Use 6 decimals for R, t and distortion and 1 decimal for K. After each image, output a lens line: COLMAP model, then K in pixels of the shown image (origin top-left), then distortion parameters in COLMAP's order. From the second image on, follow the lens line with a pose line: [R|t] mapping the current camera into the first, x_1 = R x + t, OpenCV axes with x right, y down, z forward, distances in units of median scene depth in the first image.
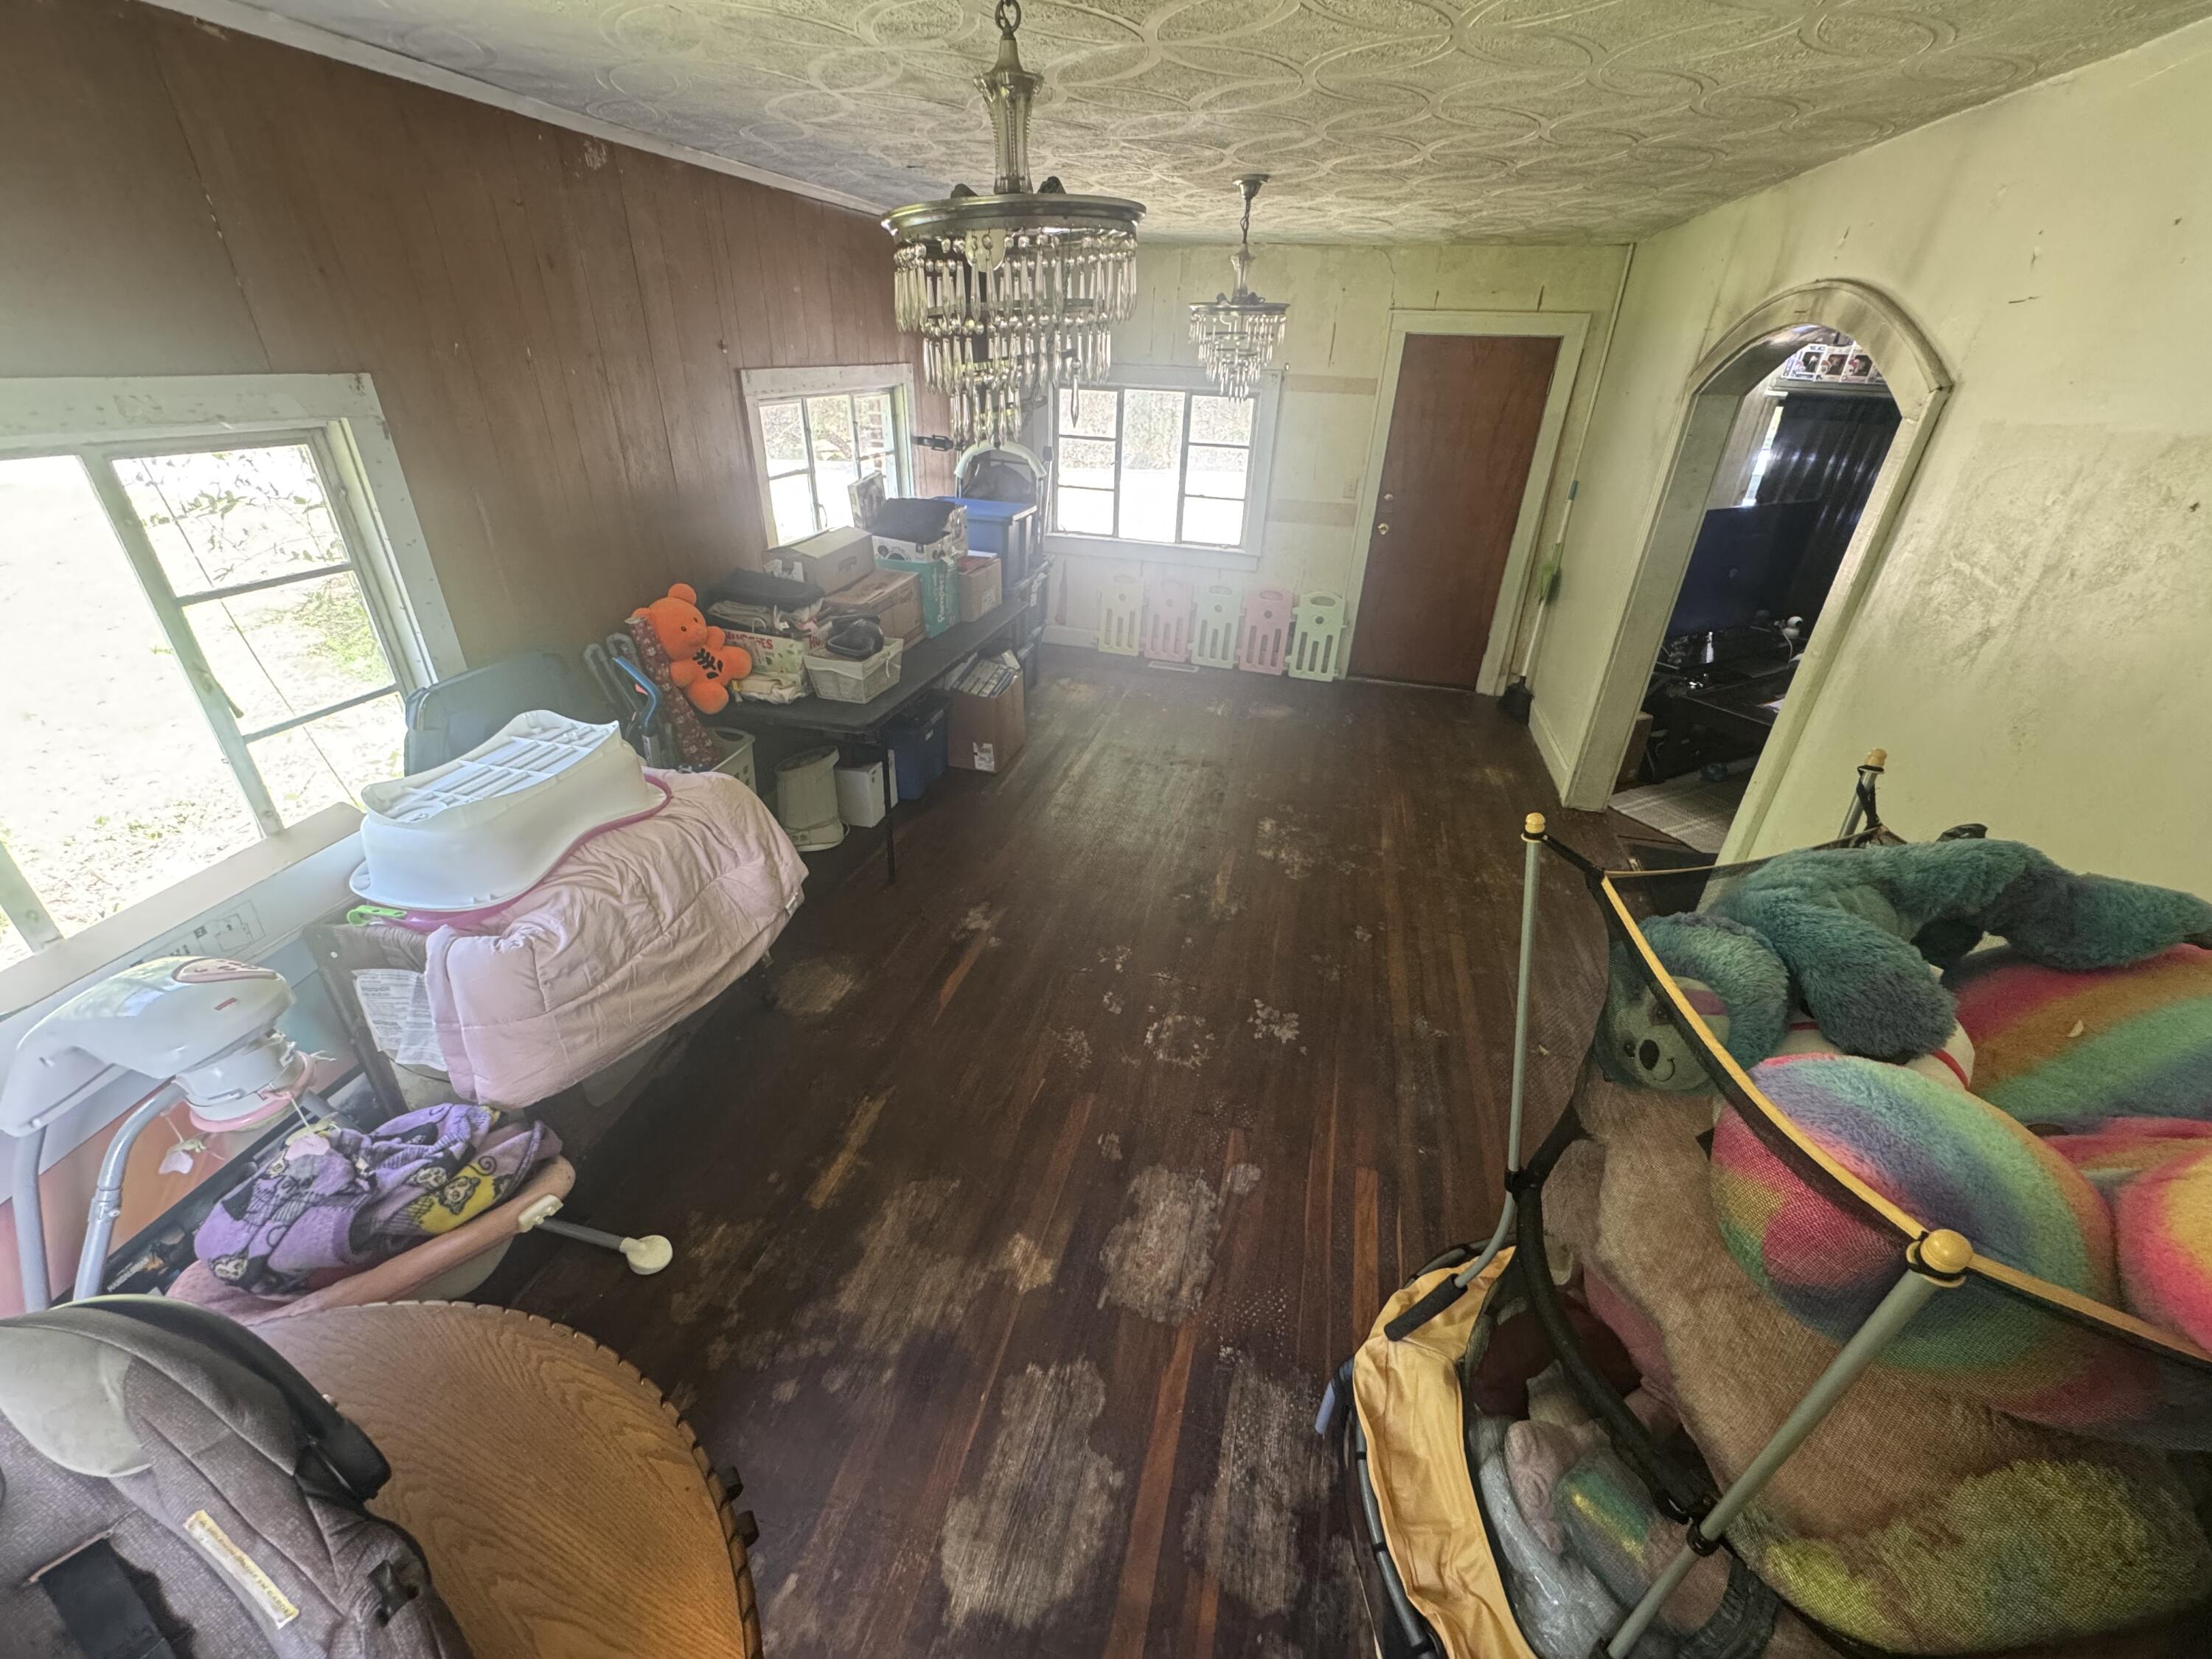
lens RADIAL K [[885.7, 0, 1102.8], [0, 885.7, 828.3], [0, 0, 1]] dist [-0.003039, 0.000124]
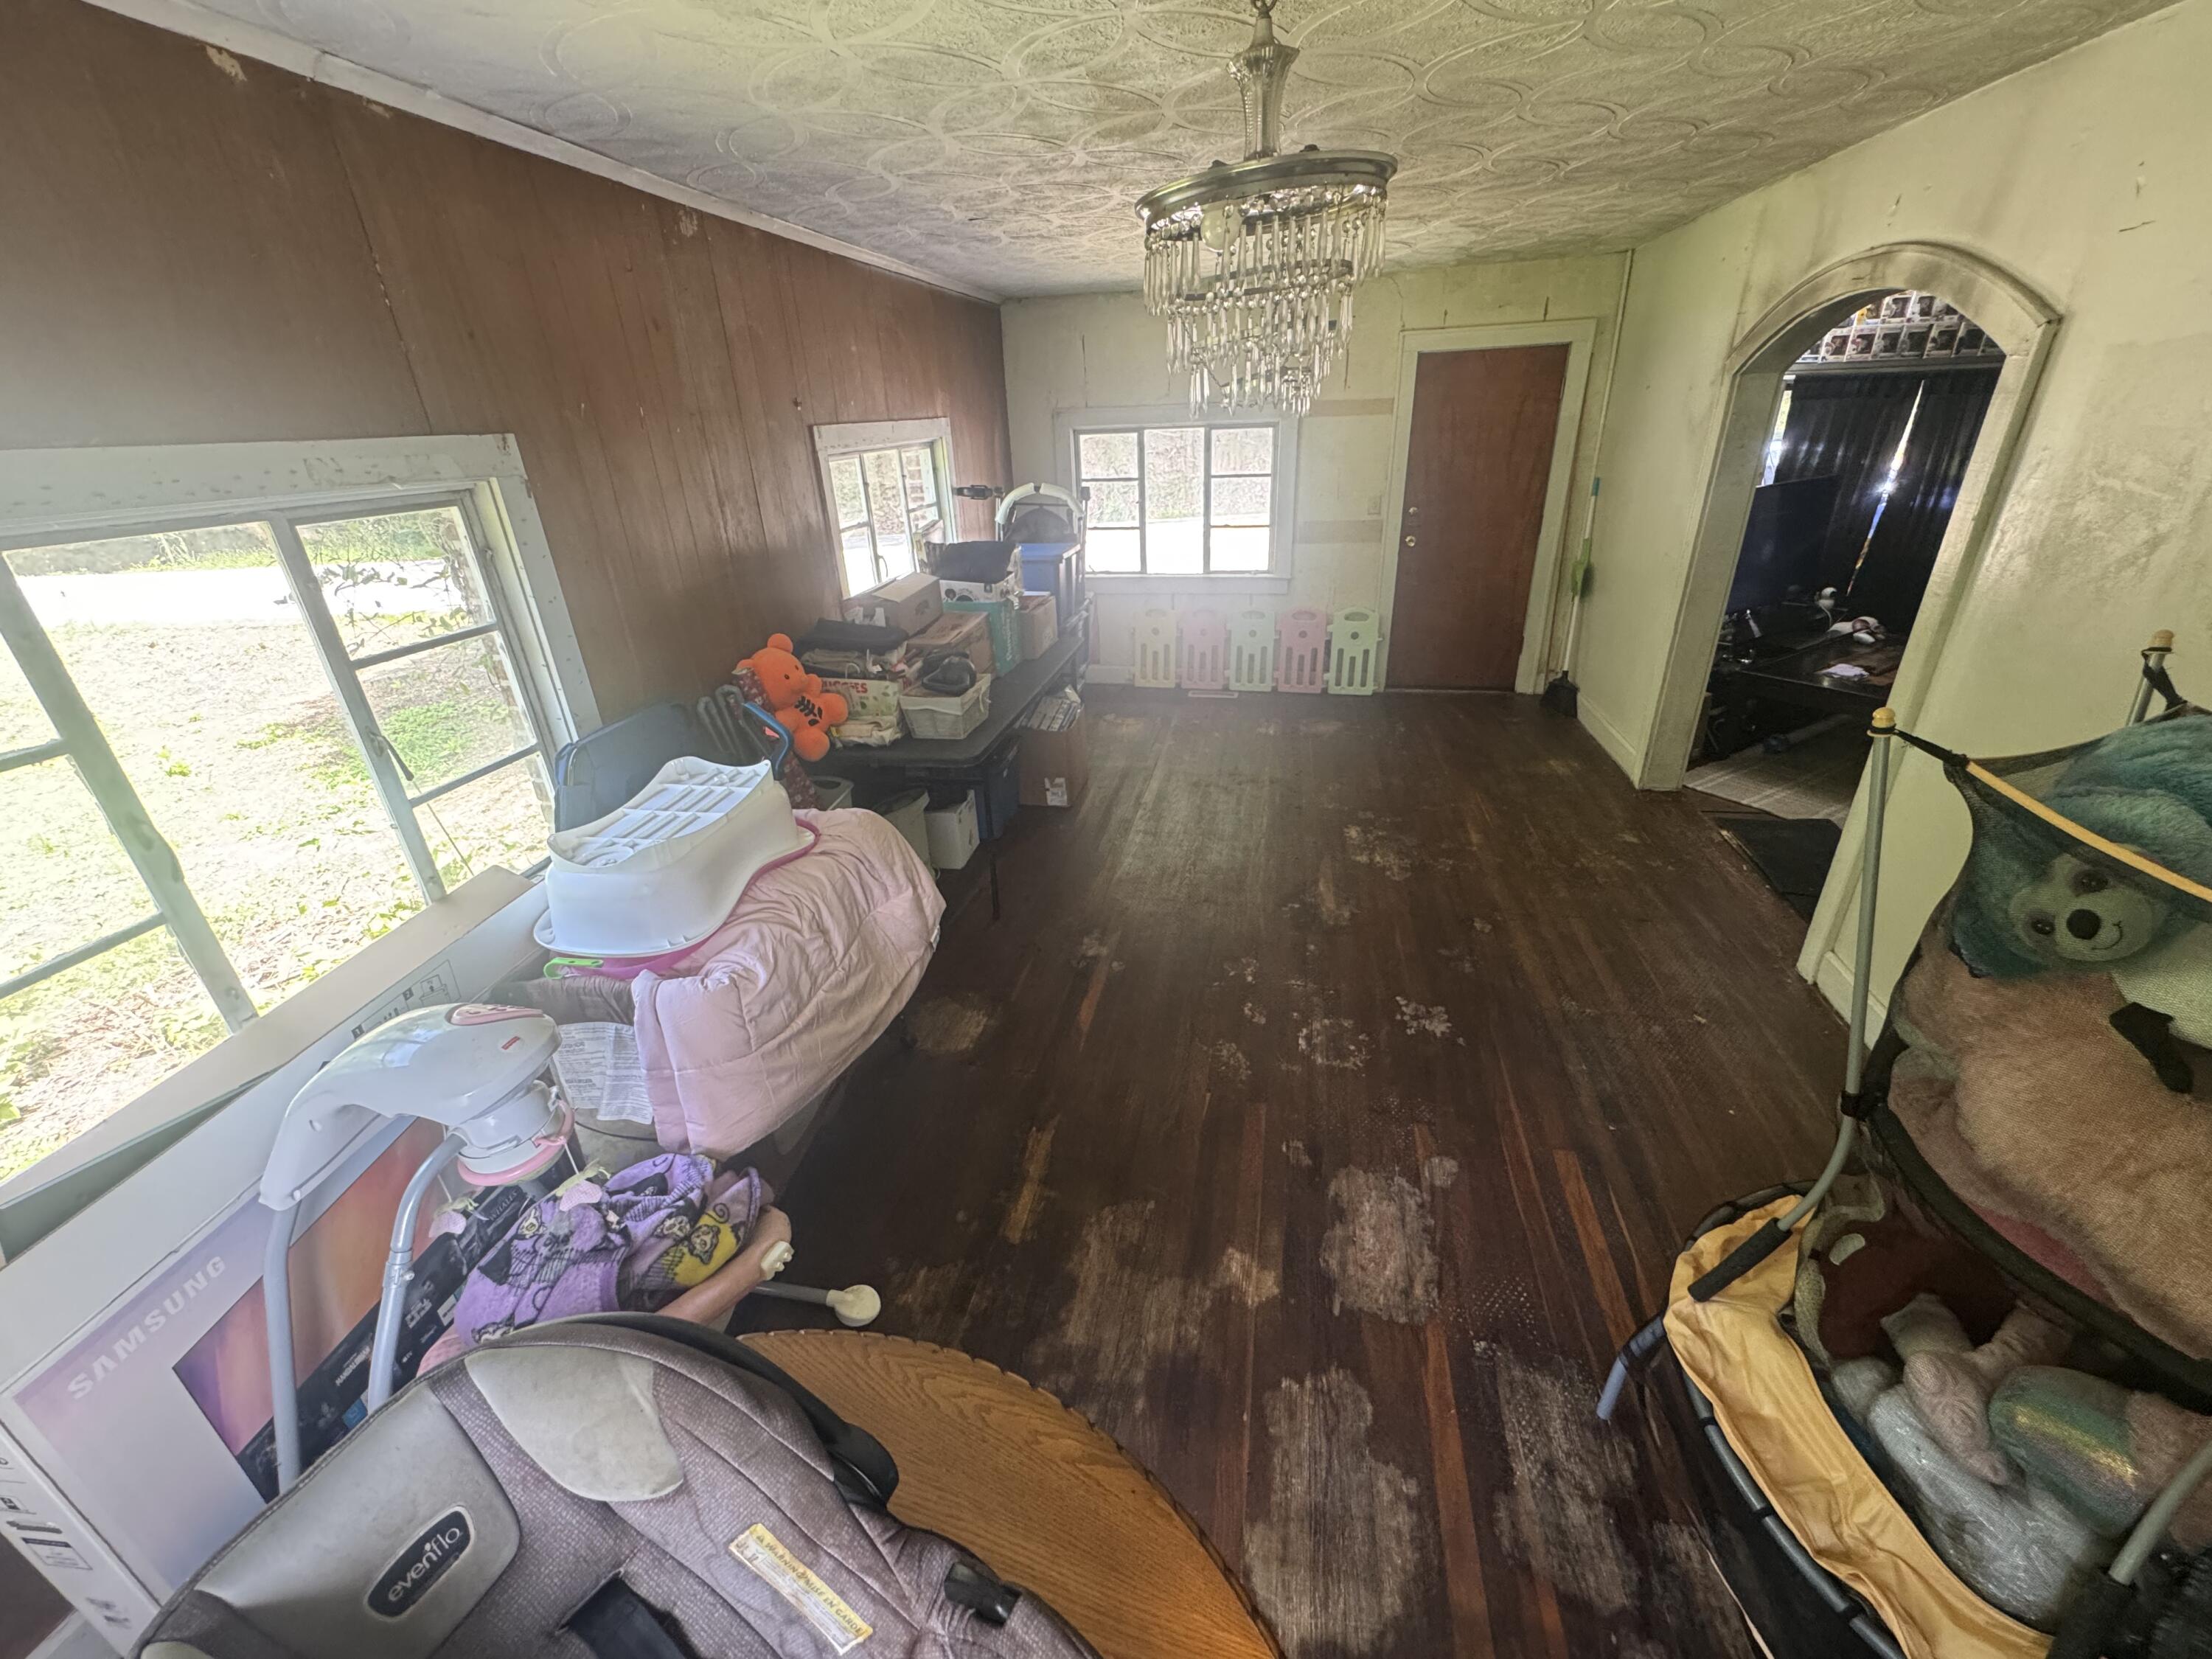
lens RADIAL K [[885.7, 0, 1102.8], [0, 885.7, 828.3], [0, 0, 1]] dist [-0.003039, 0.000124]
pose [[0.995865, -0.089252, 0.016910, -0.209064], [0.090112, 0.994141, -0.059698, 0.049516], [-0.011483, 0.060975, 0.998073, 0.014496]]
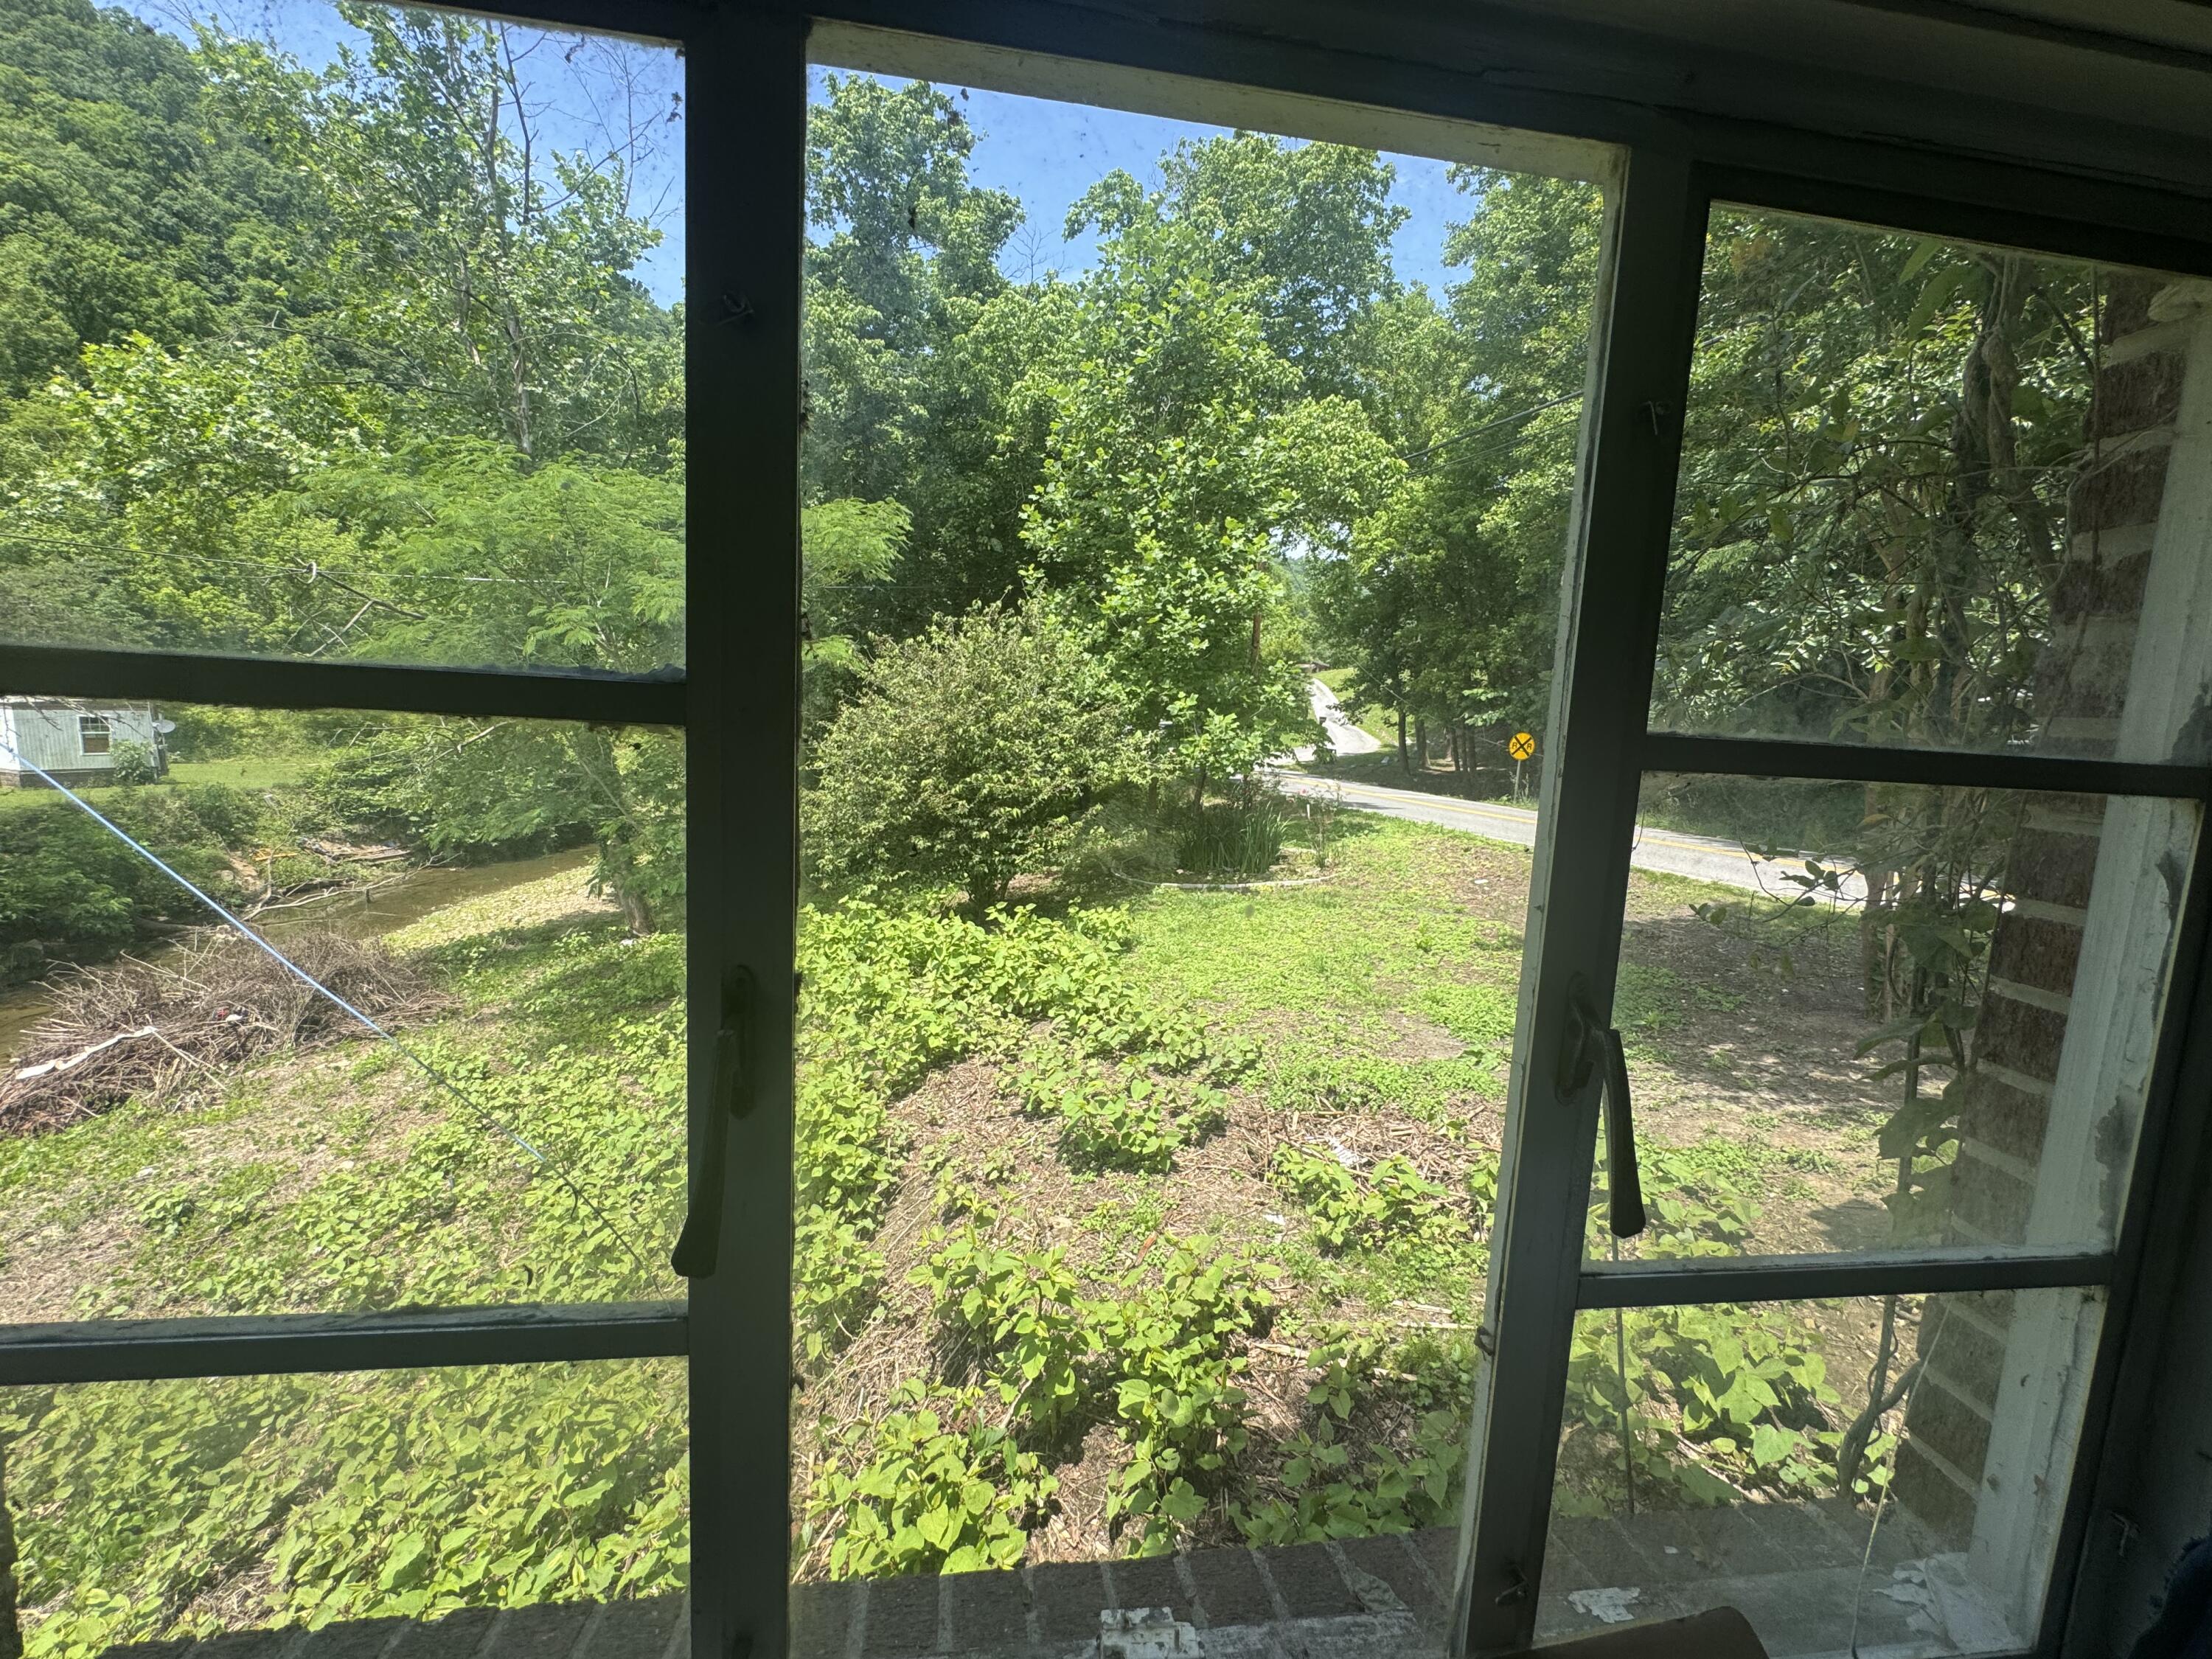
lens RADIAL K [[885.7, 0, 1102.8], [0, 885.7, 828.3], [0, 0, 1]] dist [-0.003039, 0.000124]
pose [[0.372911, 0.106781, -0.921702, -0.738788], [-0.481484, 0.871416, -0.093848, -0.118446], [0.793165, 0.478782, 0.376374, 0.673740]]
